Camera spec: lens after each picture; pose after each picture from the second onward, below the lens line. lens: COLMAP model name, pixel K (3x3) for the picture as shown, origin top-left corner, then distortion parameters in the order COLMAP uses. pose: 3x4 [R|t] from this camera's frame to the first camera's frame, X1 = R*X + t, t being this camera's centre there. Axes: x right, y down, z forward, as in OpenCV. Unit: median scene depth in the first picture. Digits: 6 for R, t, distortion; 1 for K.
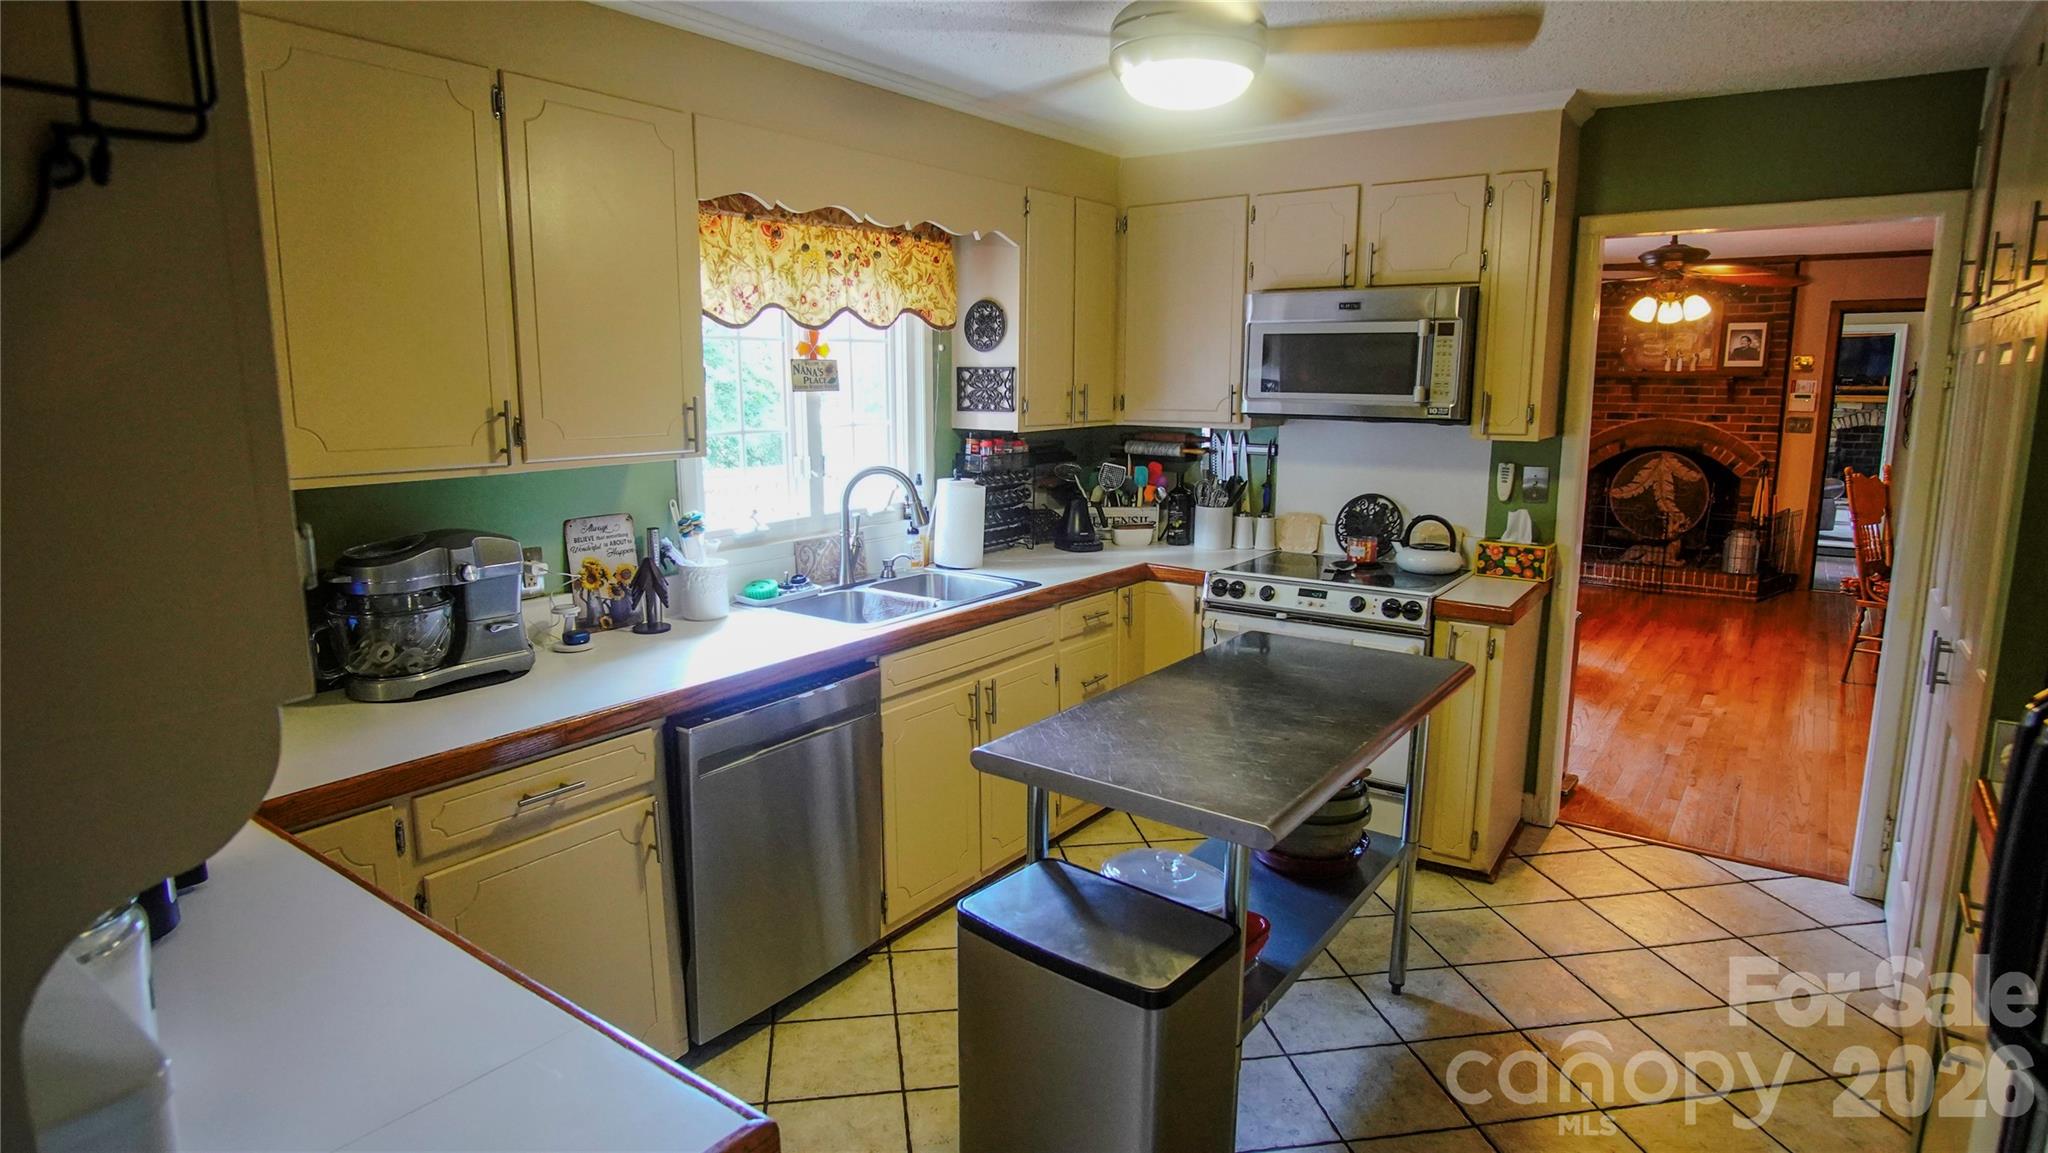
lens RADIAL K [[1102.8, 0, 1016.5], [0, 1102.8, 567.5], [0, 0, 1]] dist [-0.023206, -0.000015]
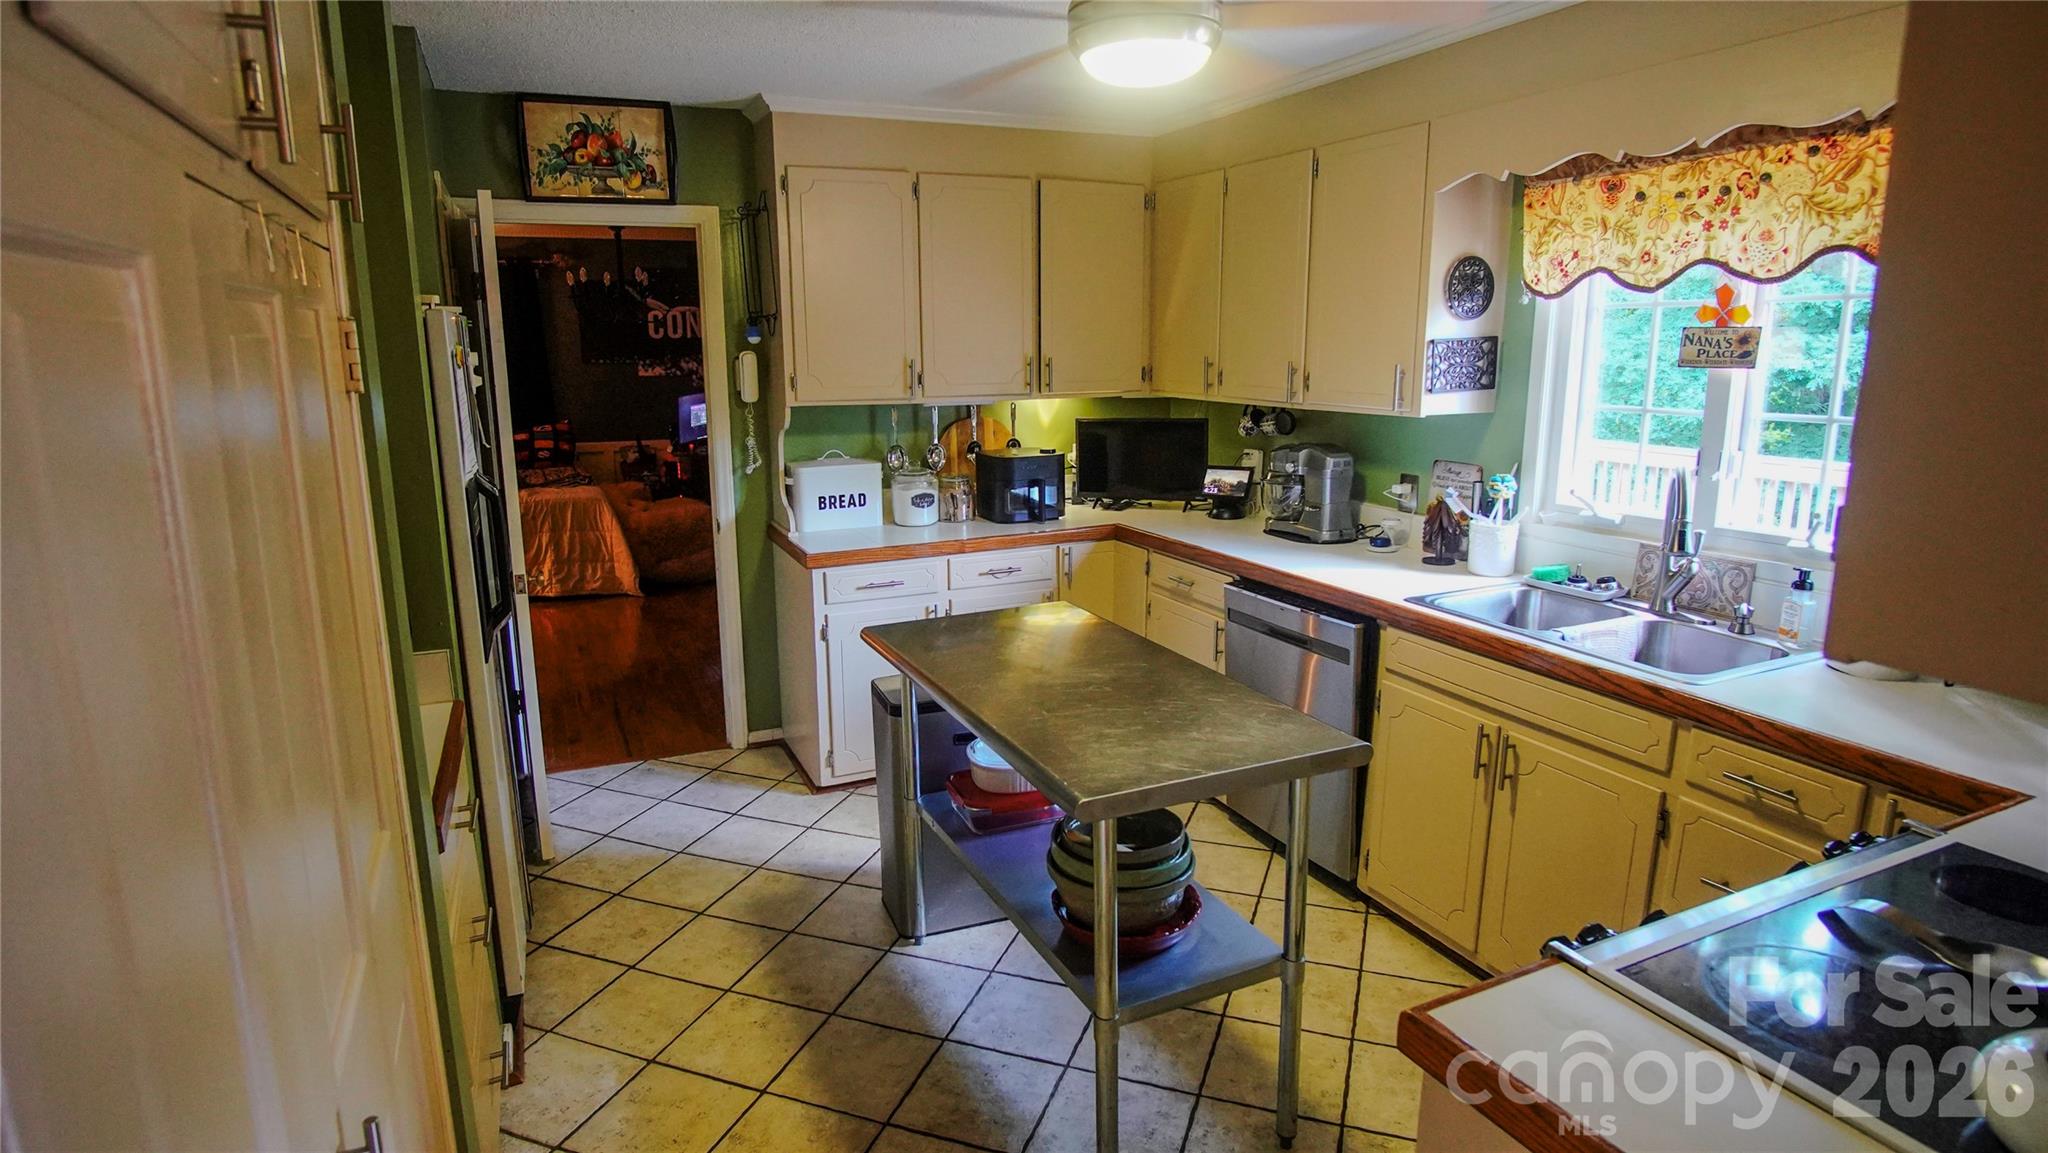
lens RADIAL K [[1102.8, 0, 1016.5], [0, 1102.8, 567.5], [0, 0, 1]] dist [-0.023206, -0.000015]
pose [[-0.498772, 0.177630, -0.848336, 0.831816], [-0.142890, 0.948530, 0.282620, -0.191749], [0.854874, 0.262182, -0.447719, 1.059975]]
